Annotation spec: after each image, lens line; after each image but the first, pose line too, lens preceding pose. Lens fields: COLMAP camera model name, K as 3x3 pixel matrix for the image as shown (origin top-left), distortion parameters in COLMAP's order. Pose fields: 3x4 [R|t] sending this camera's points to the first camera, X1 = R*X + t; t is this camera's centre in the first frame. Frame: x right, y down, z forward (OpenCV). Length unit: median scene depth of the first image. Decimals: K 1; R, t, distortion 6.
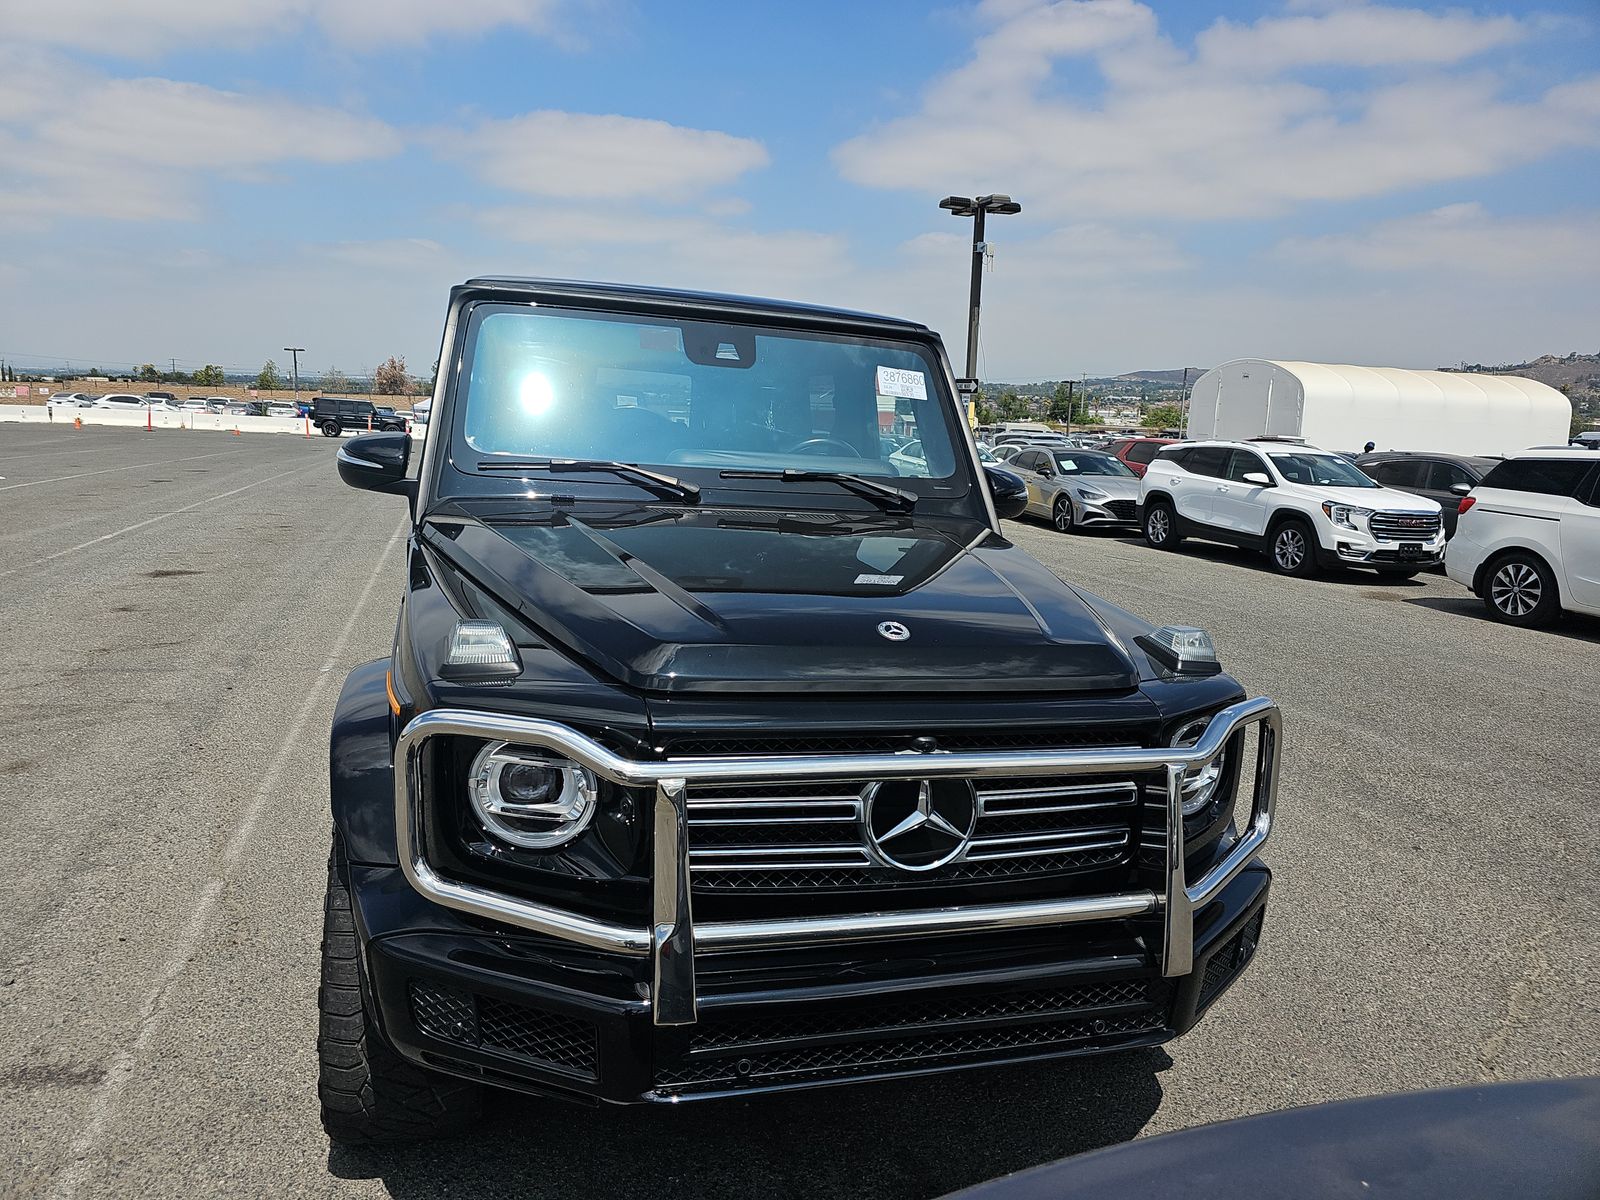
lens RADIAL K [[1071.3, 0, 746.2], [0, 1071.3, 602.6], [0, 0, 1]] dist [0.032518, -0.037803]
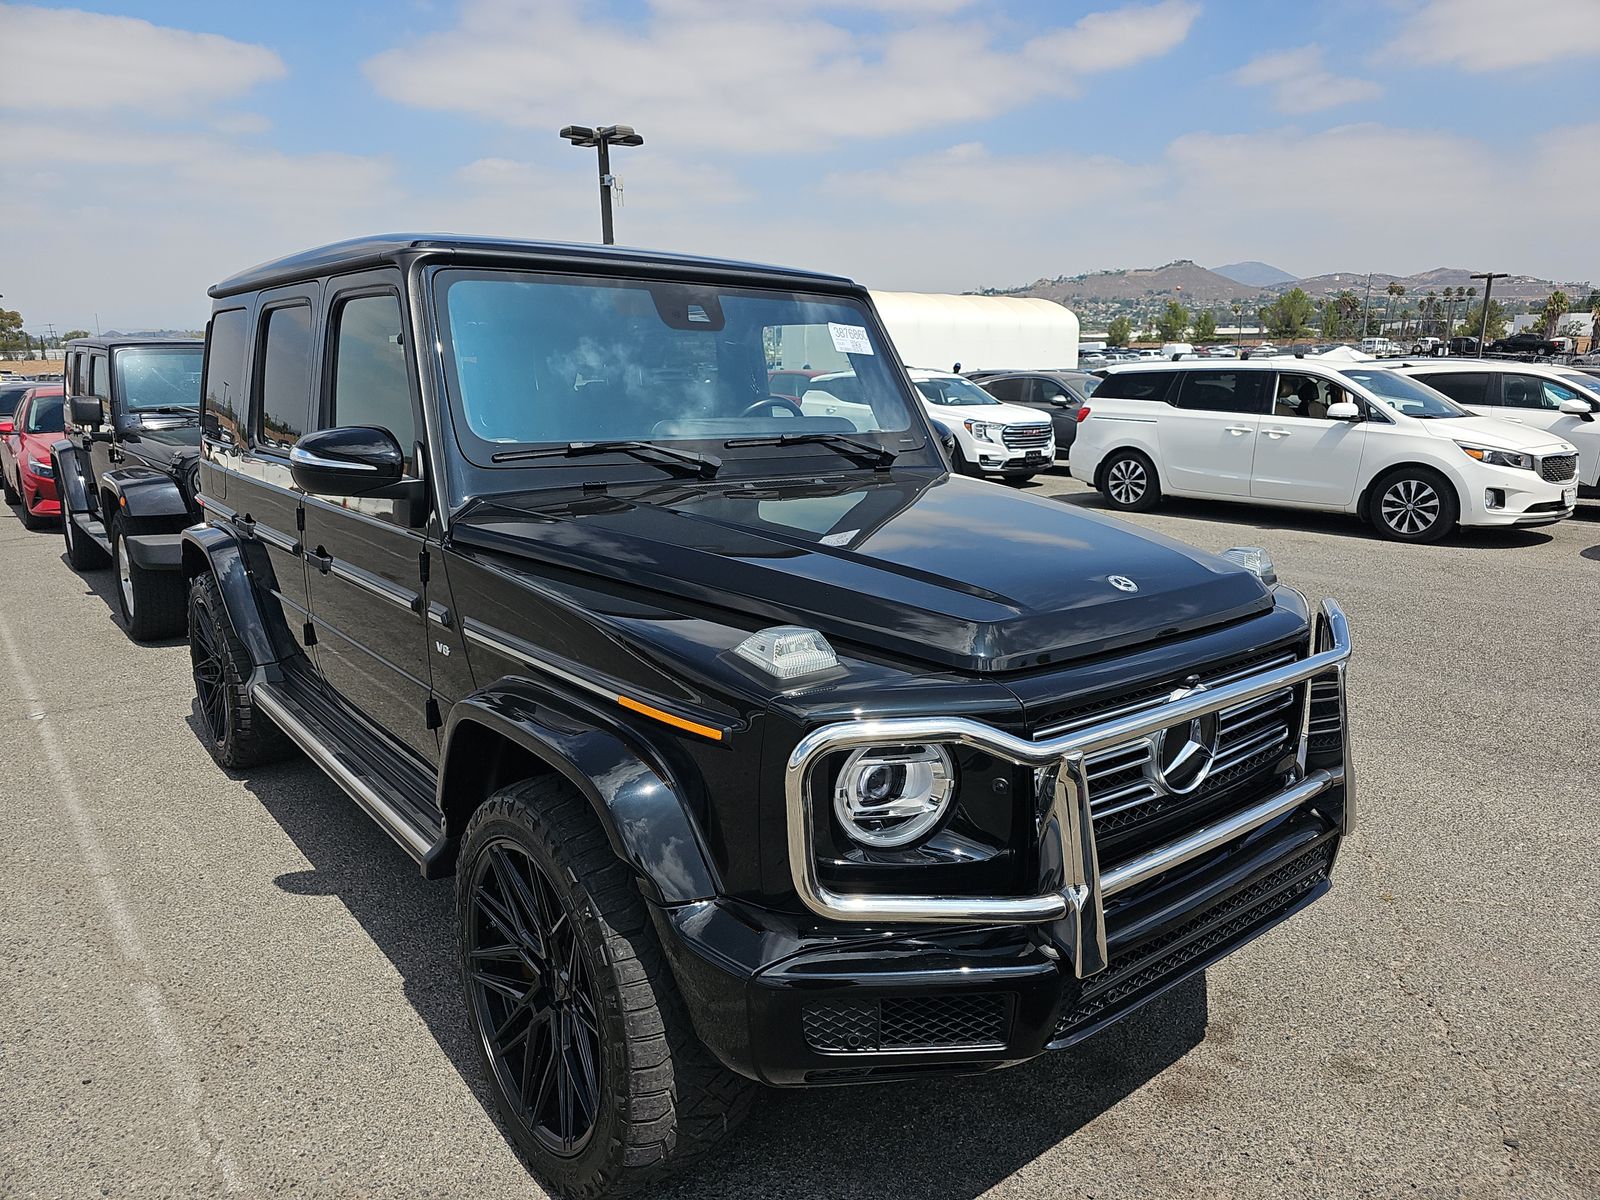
lens RADIAL K [[1071.3, 0, 767.7], [0, 1071.3, 633.9], [0, 0, 1]] dist [0.032518, -0.037803]
pose [[0.916217, -0.145379, 0.373377, -0.127881], [0.113547, 0.987861, 0.106007, -0.016477], [-0.384256, -0.054729, 0.921603, 0.027888]]
